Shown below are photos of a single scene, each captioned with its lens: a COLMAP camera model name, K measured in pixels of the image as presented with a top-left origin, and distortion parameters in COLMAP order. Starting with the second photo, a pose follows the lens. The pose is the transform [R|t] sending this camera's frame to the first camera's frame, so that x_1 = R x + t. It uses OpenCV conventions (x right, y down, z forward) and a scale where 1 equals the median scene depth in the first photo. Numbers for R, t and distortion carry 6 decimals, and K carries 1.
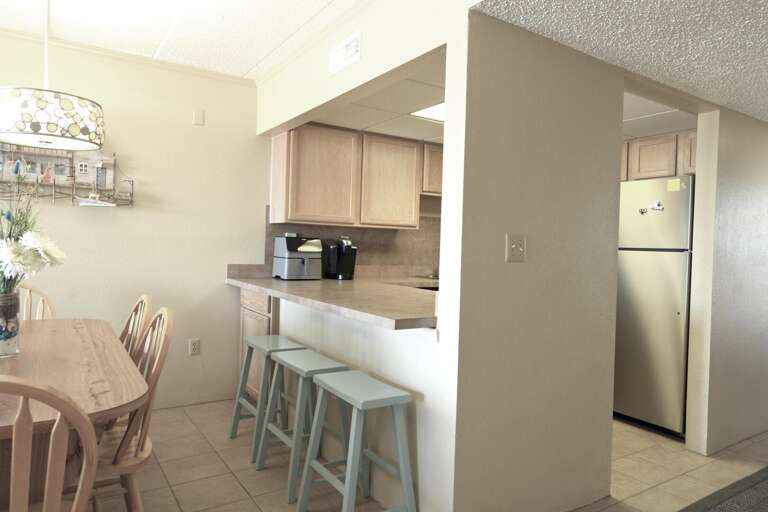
lens RADIAL K [[505.9, 0, 384.0], [0, 505.9, 256.0], [0, 0, 1]] dist [0.003001, -0.001050]
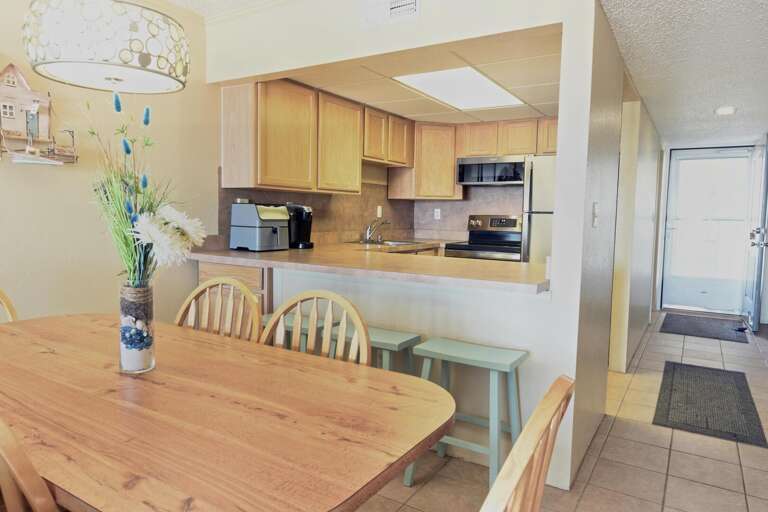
lens RADIAL K [[505.9, 0, 384.0], [0, 505.9, 256.0], [0, 0, 1]] dist [0.003001, -0.001050]
pose [[0.907640, -0.047380, 0.417067, -0.365939], [0.016020, 0.996795, 0.078373, -0.011863], [-0.419444, -0.064453, 0.905490, 0.088783]]
